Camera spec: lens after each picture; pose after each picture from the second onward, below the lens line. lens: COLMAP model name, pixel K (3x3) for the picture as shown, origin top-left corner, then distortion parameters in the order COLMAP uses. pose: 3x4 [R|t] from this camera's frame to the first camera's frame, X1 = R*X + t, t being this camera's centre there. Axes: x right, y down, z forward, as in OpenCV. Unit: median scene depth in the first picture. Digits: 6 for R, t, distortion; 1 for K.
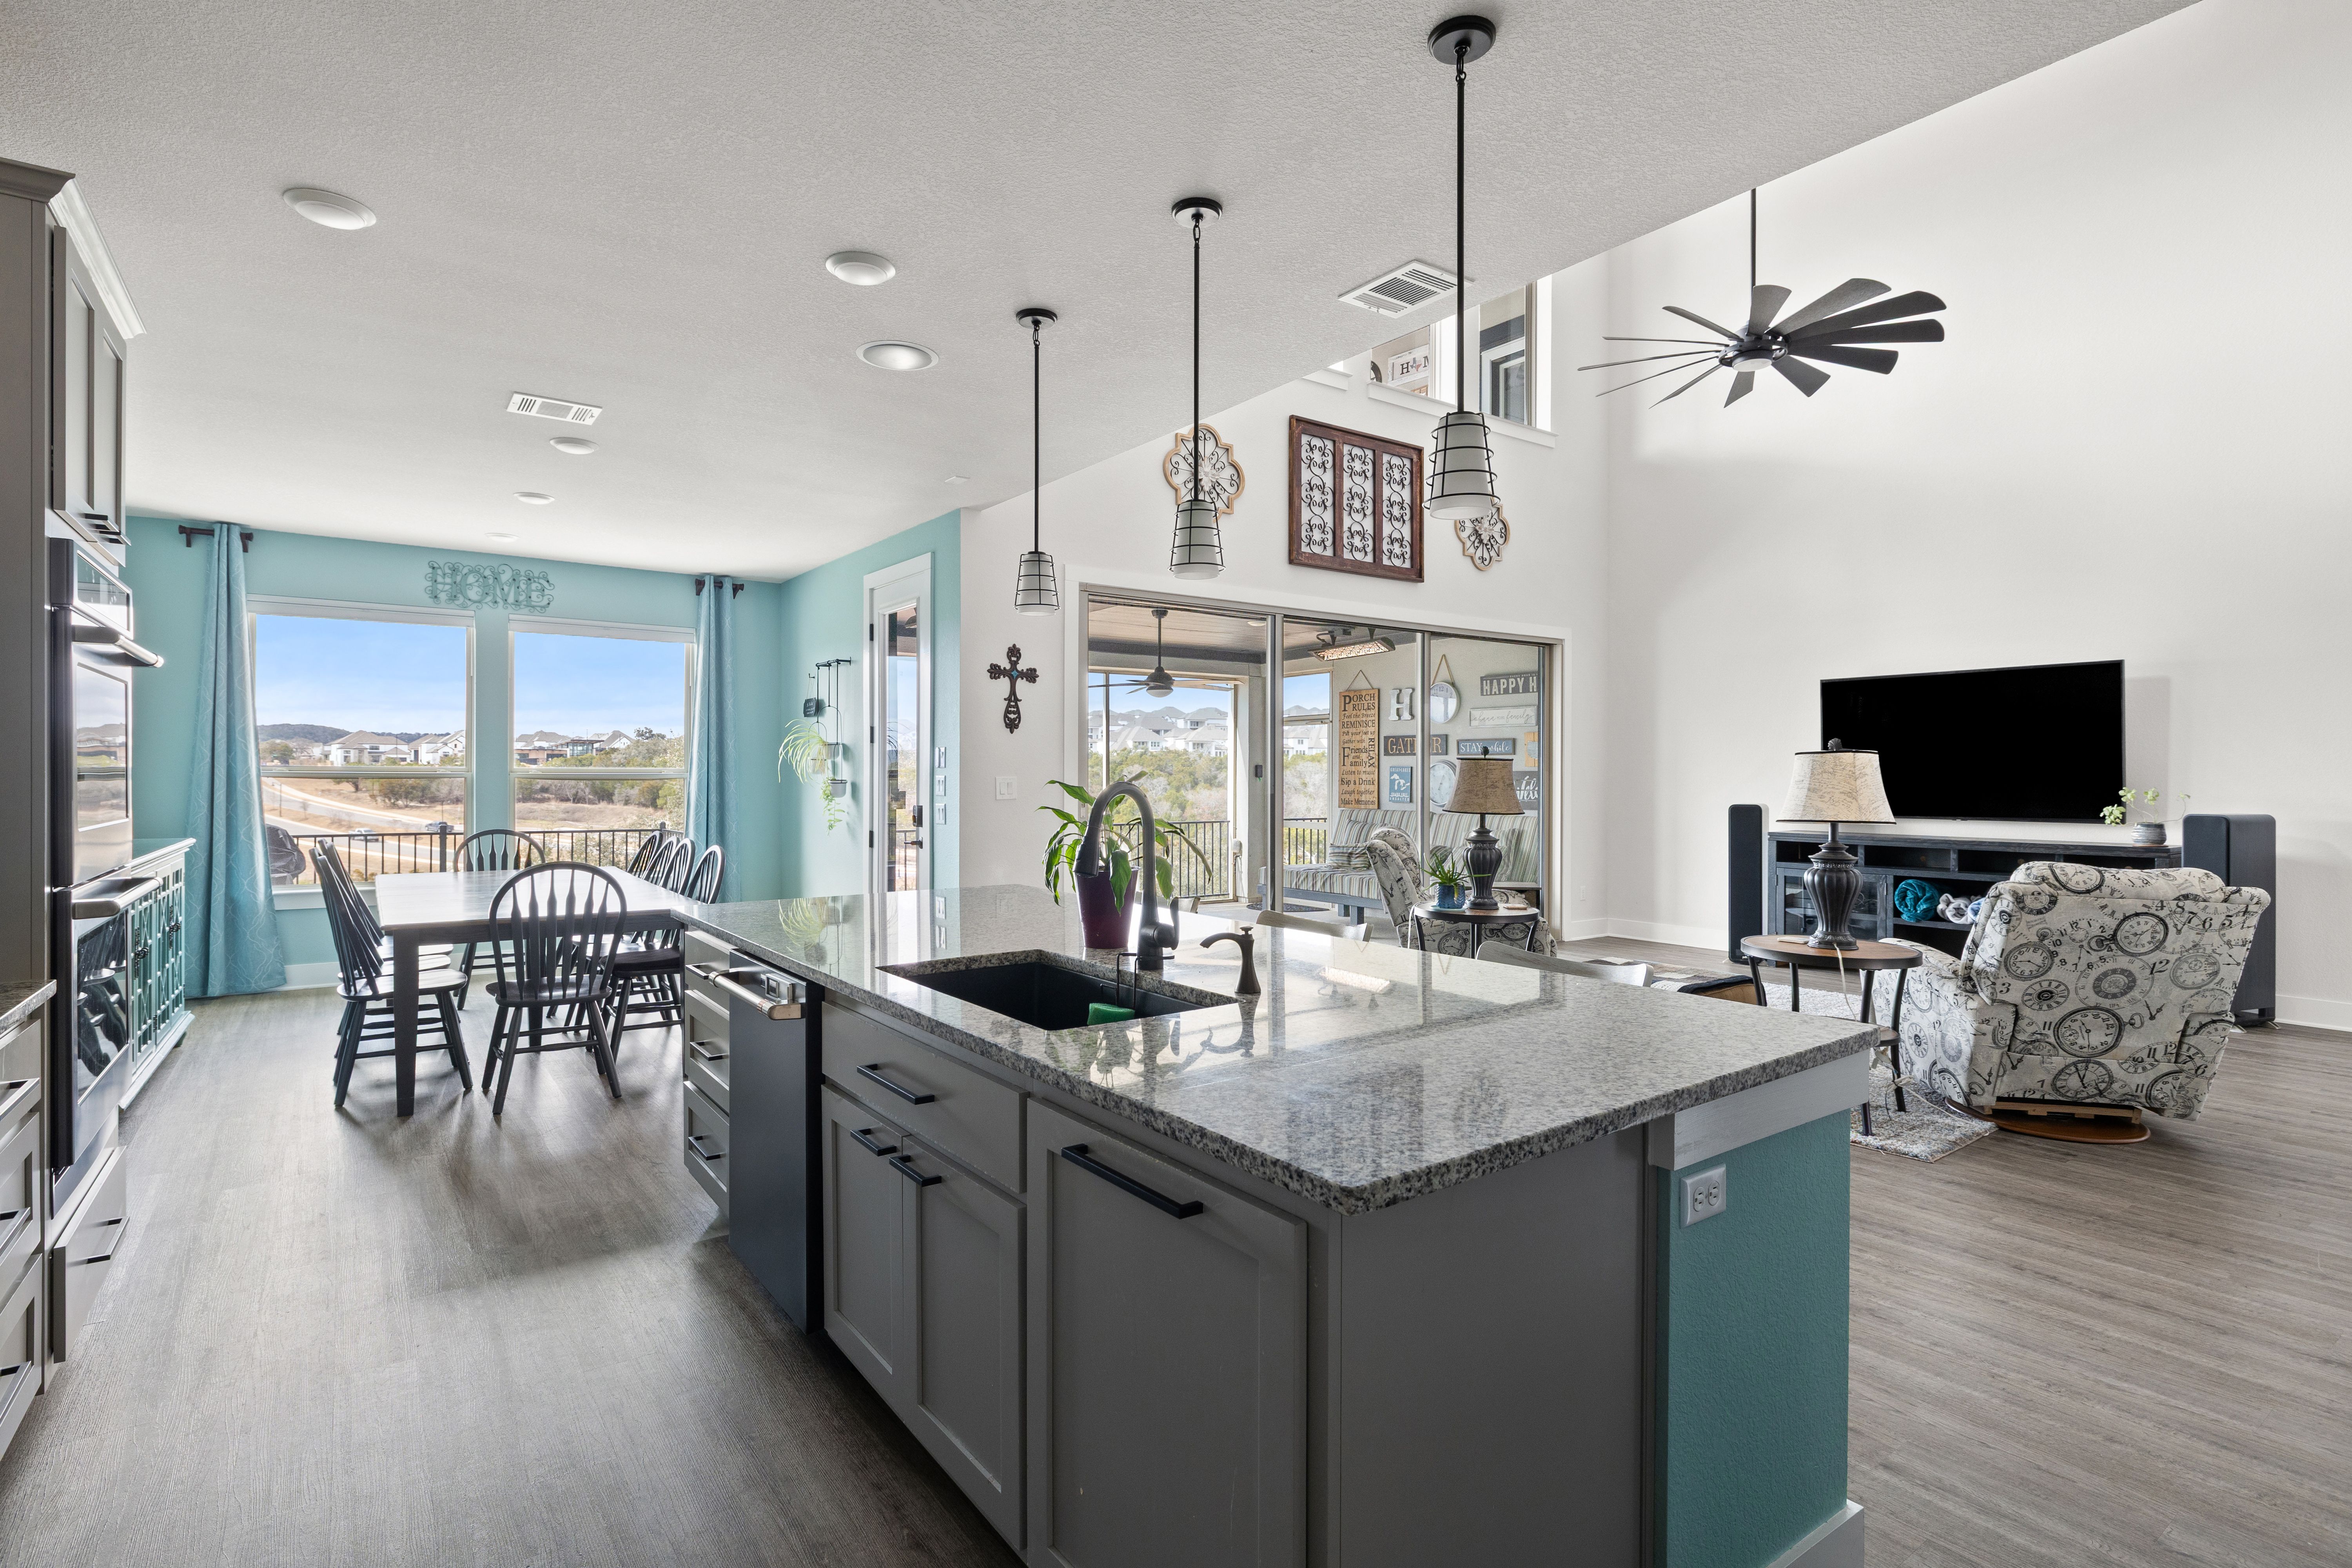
lens RADIAL K [[1127.3, 0, 1157.1], [0, 1127.3, 772.0], [0, 0, 1]] dist [-0.001696, 0.000147]
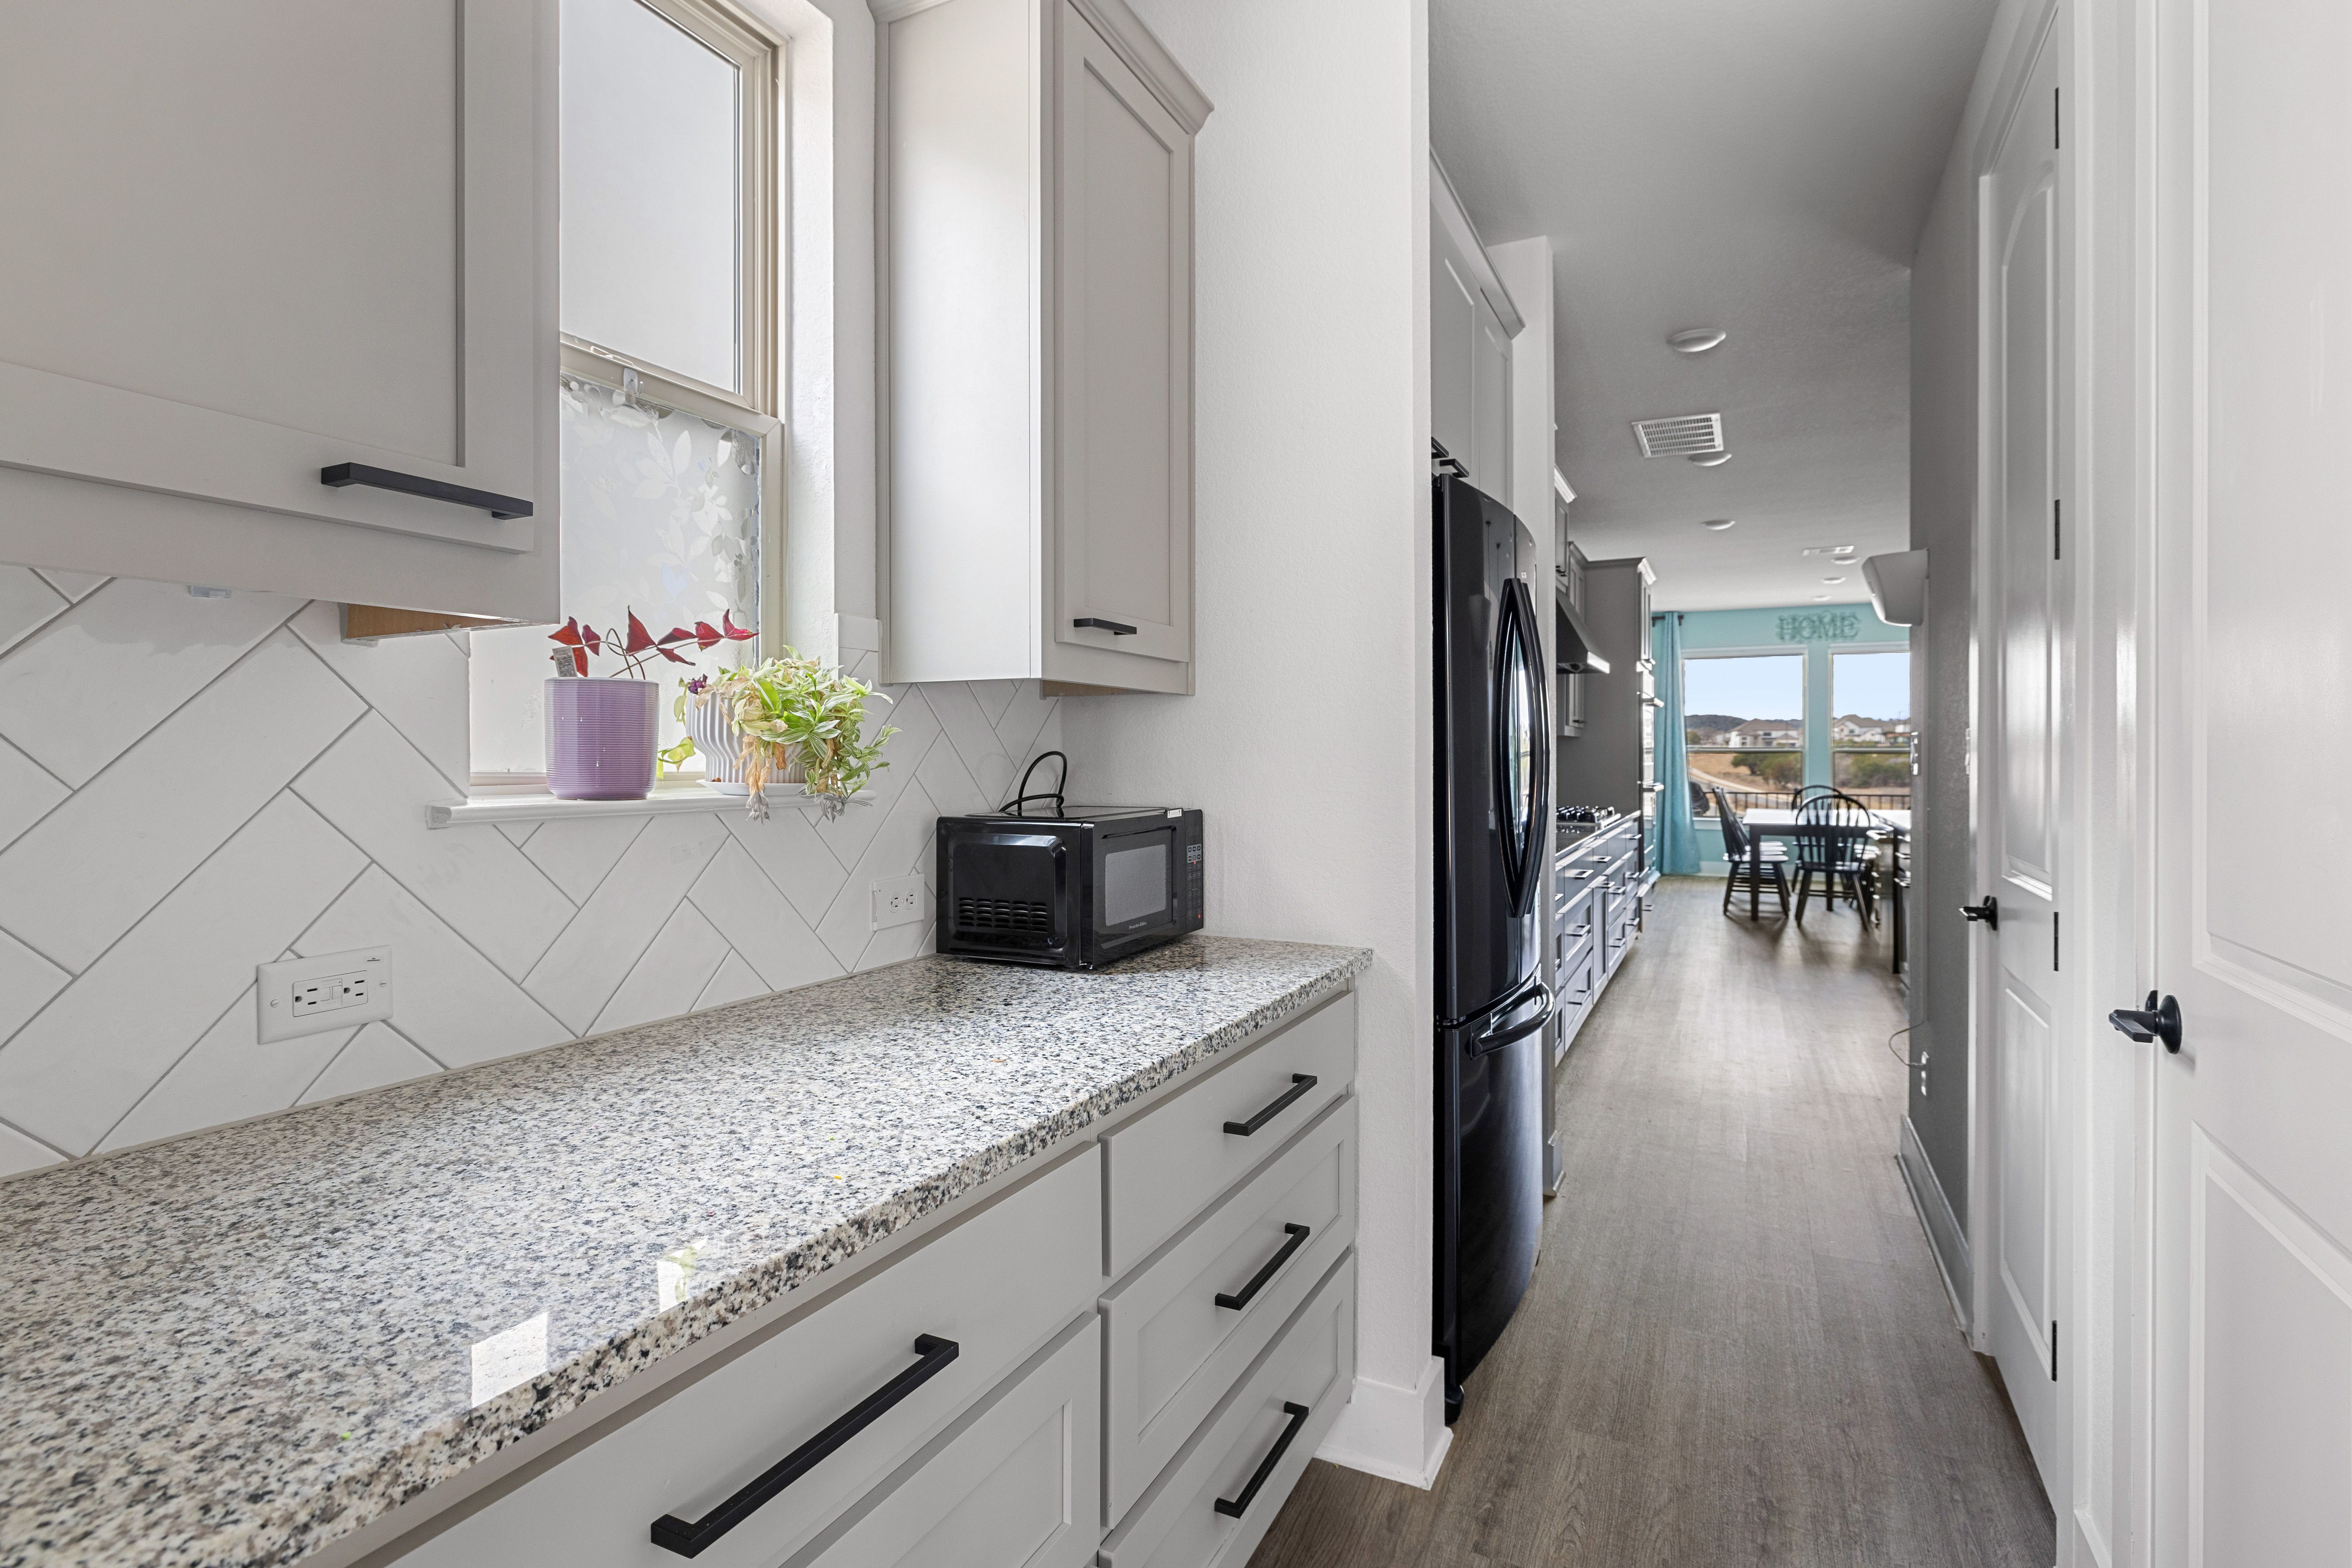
lens RADIAL K [[1201.7, 0, 1137.9], [0, 1201.7, 772.6], [0, 0, 1]] dist [0.000318, -0.000373]
pose [[0.460065, 0.005265, -0.887870, 0.355818], [0.005762, 0.999944, 0.008915, 0.010947], [0.887867, -0.009218, 0.460009, -0.468347]]
